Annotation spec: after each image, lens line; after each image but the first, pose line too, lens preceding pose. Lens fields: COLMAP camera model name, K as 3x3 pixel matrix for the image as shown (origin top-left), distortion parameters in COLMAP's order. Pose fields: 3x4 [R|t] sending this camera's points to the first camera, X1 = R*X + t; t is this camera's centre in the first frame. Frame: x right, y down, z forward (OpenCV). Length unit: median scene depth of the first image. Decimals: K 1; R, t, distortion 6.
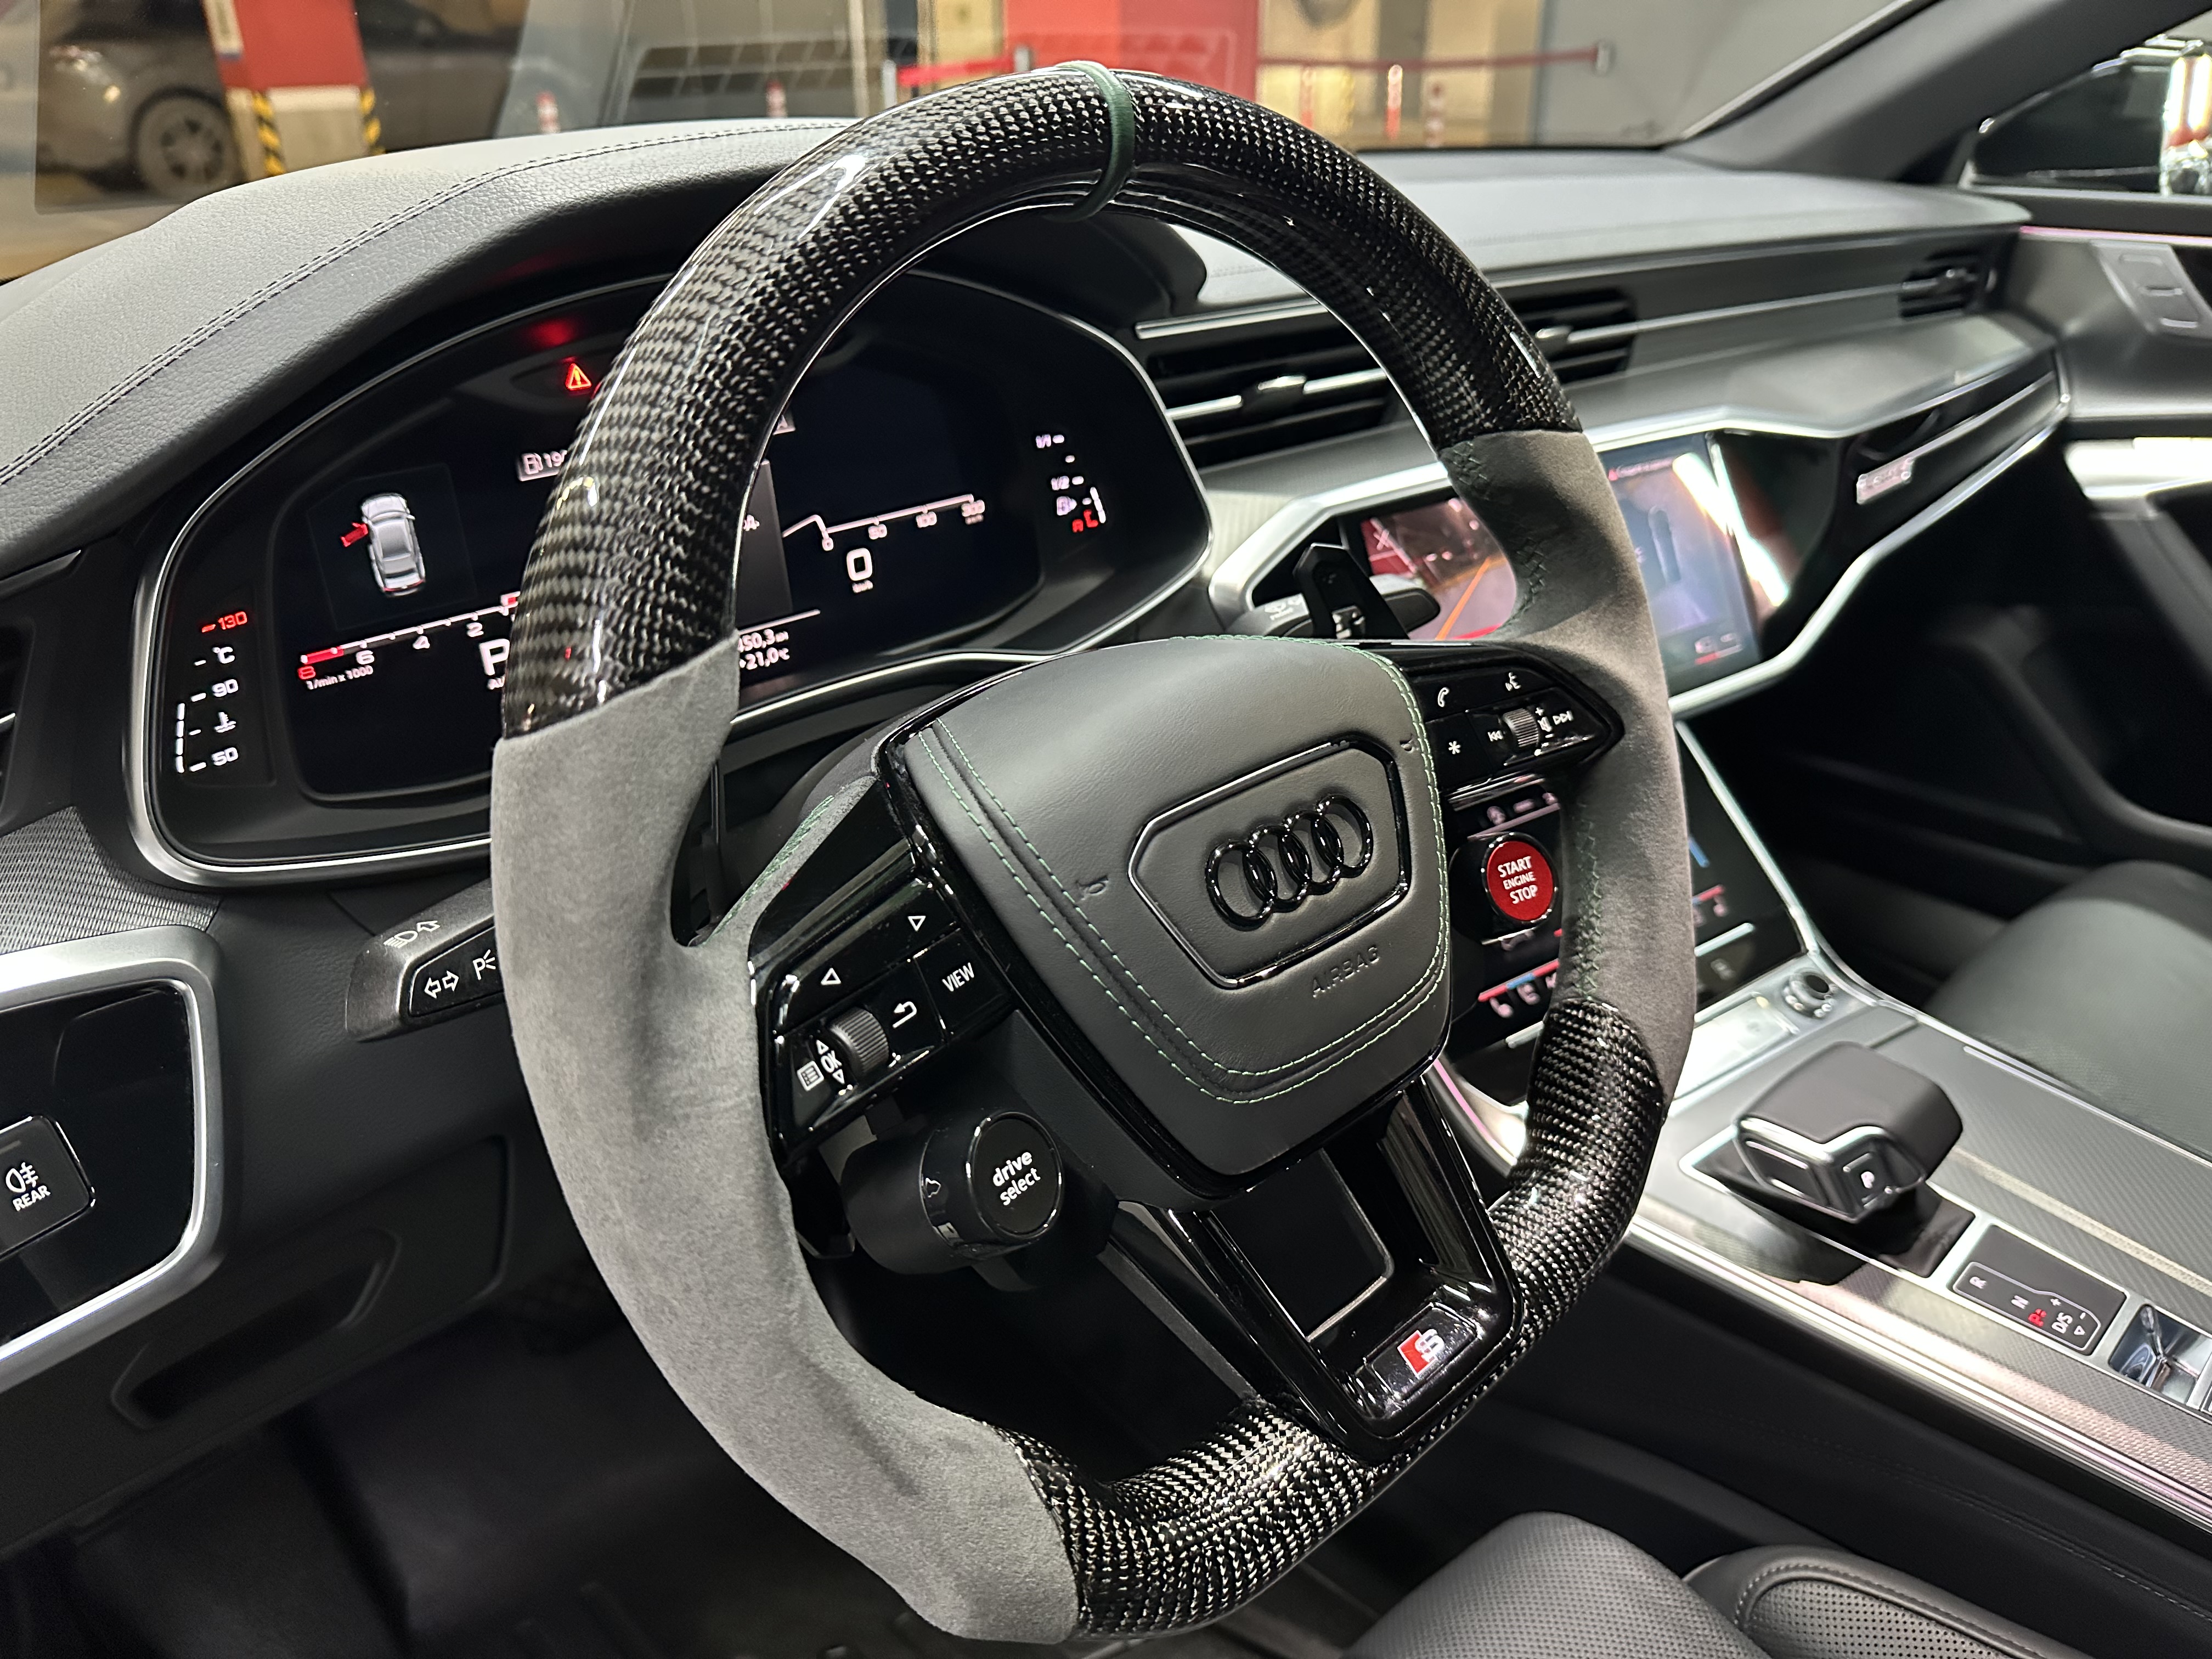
lens RADIAL K [[1514.3, 0, 1109.4], [0, 1514.3, 942.4], [0, 0, 1]] dist [0.157814, -0.293380]
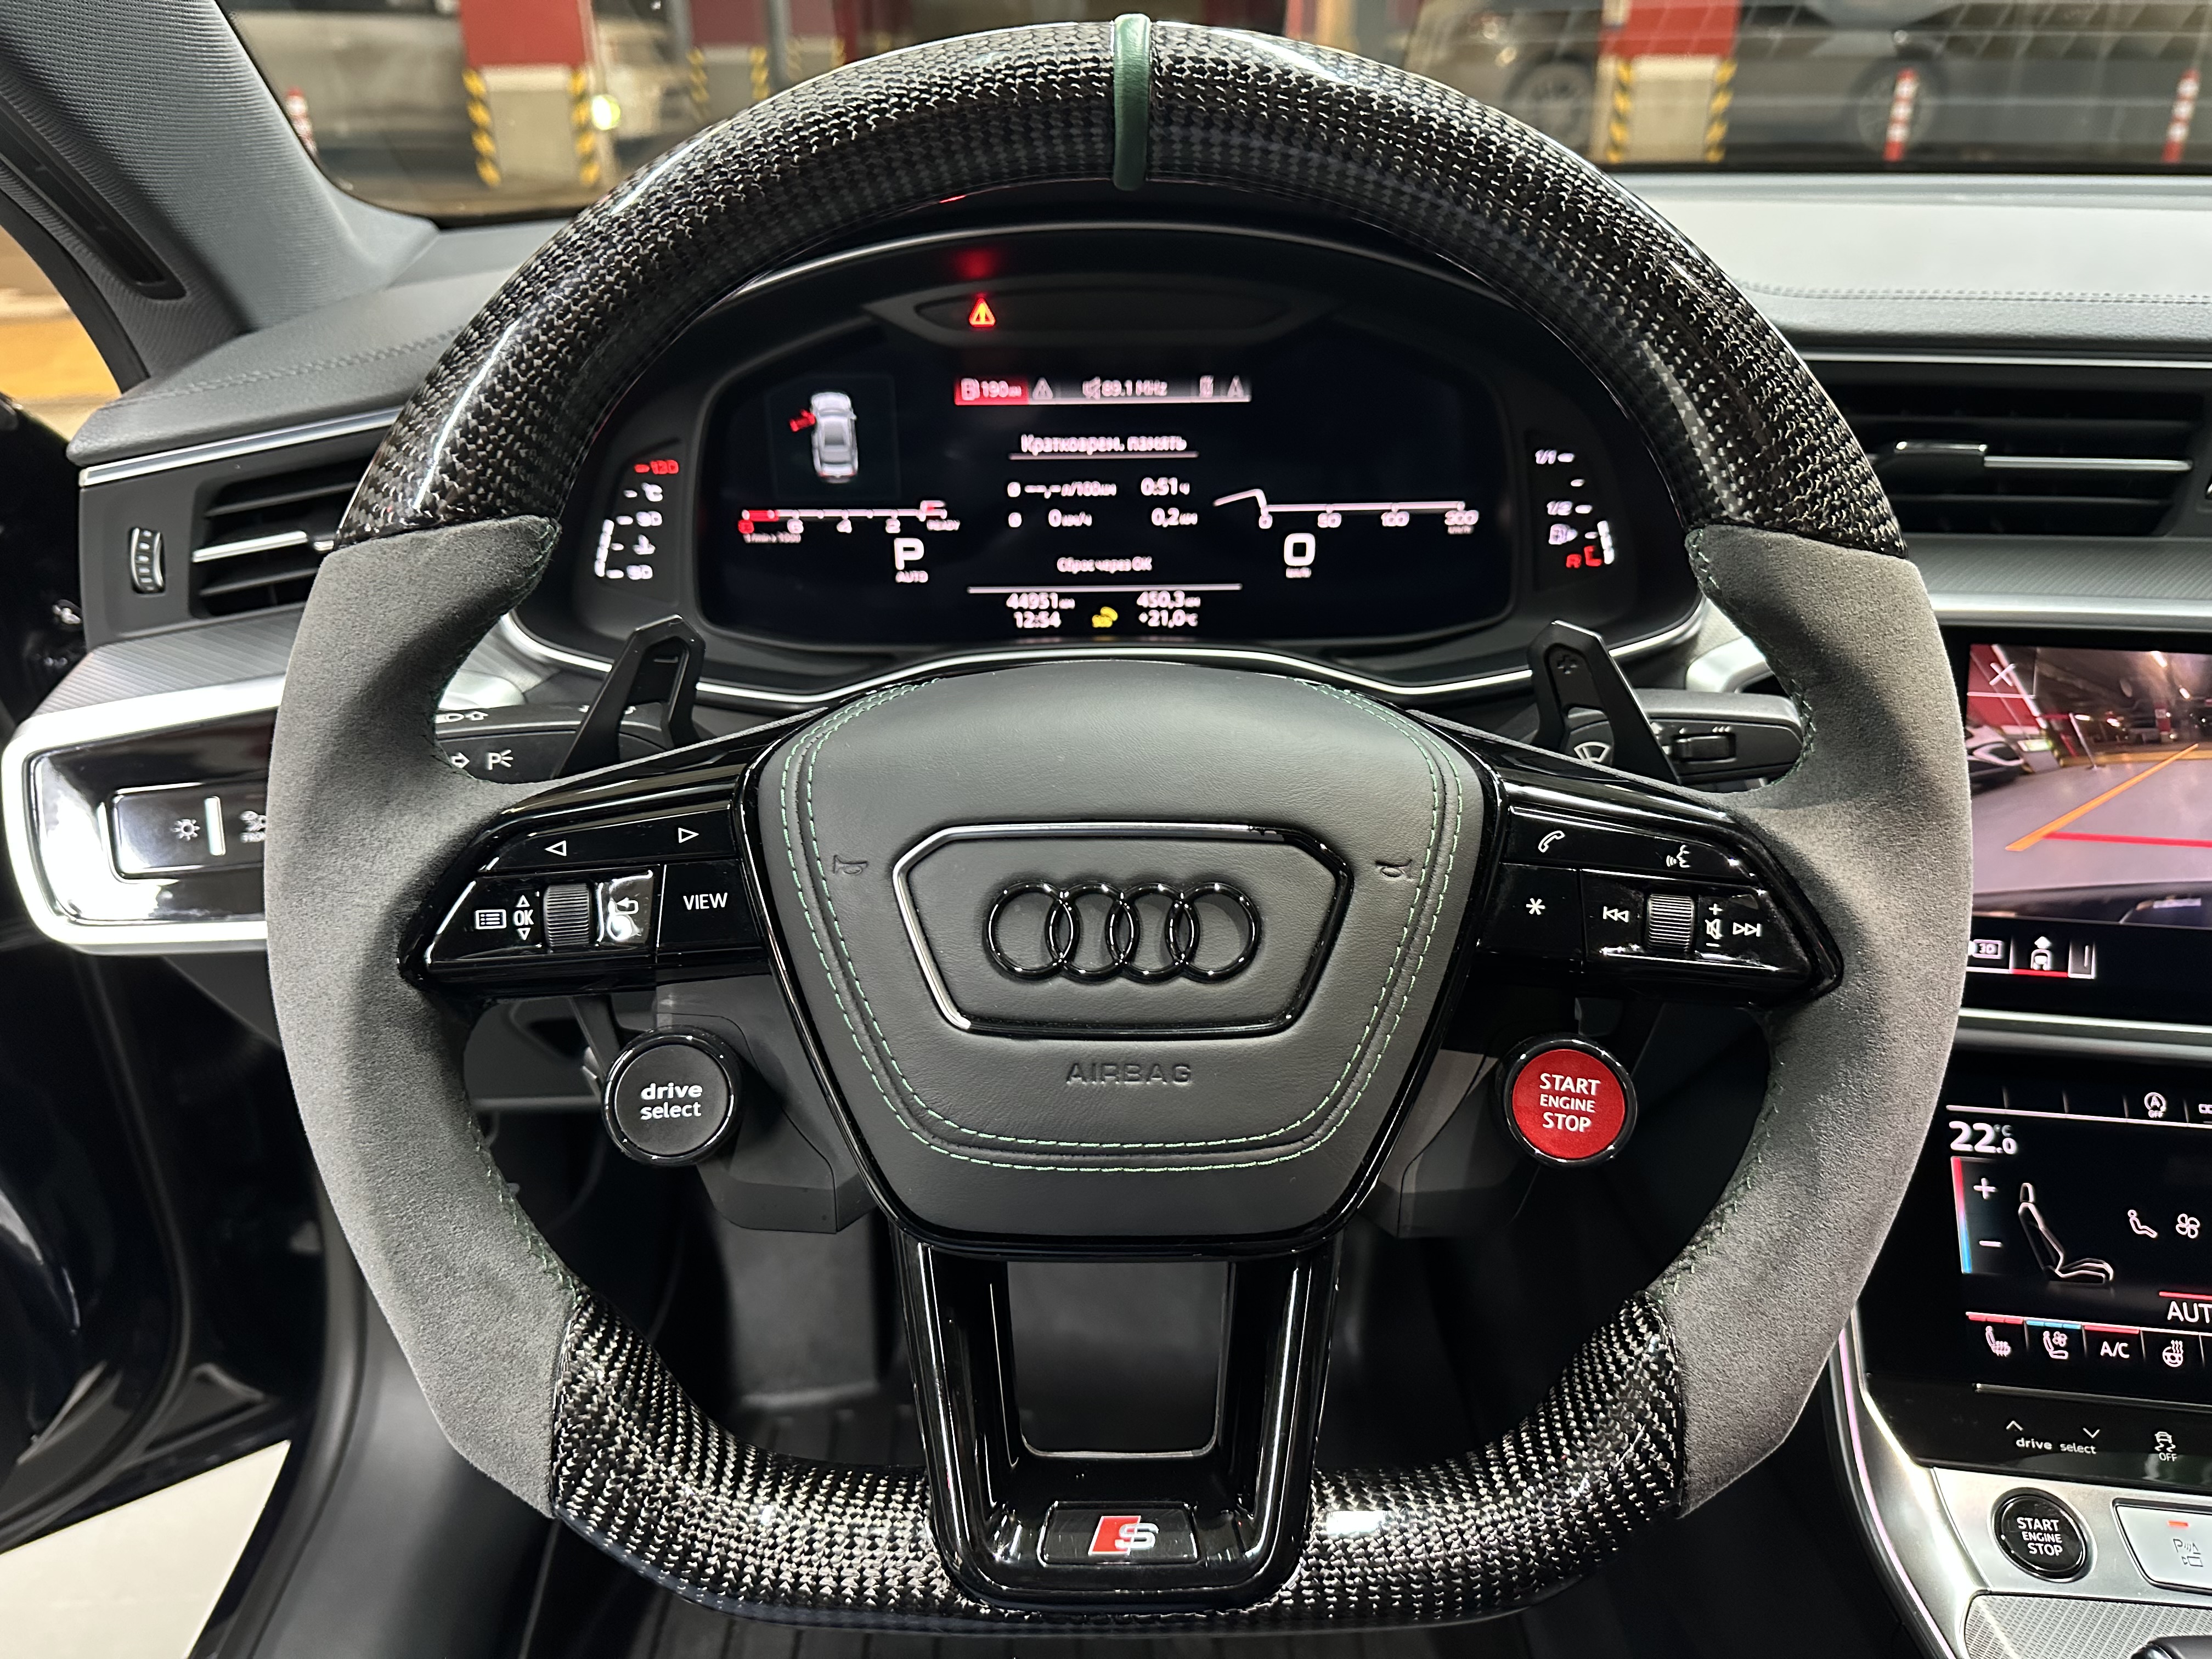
lens RADIAL K [[1514.3, 0, 1109.4], [0, 1514.3, 942.4], [0, 0, 1]] dist [0.157814, -0.293380]
pose [[0.715751, 0.359709, -0.598590, 0.428922], [-0.351598, 0.926196, 0.136161, -0.111186], [0.603390, 0.113006, 0.789398, 0.205716]]
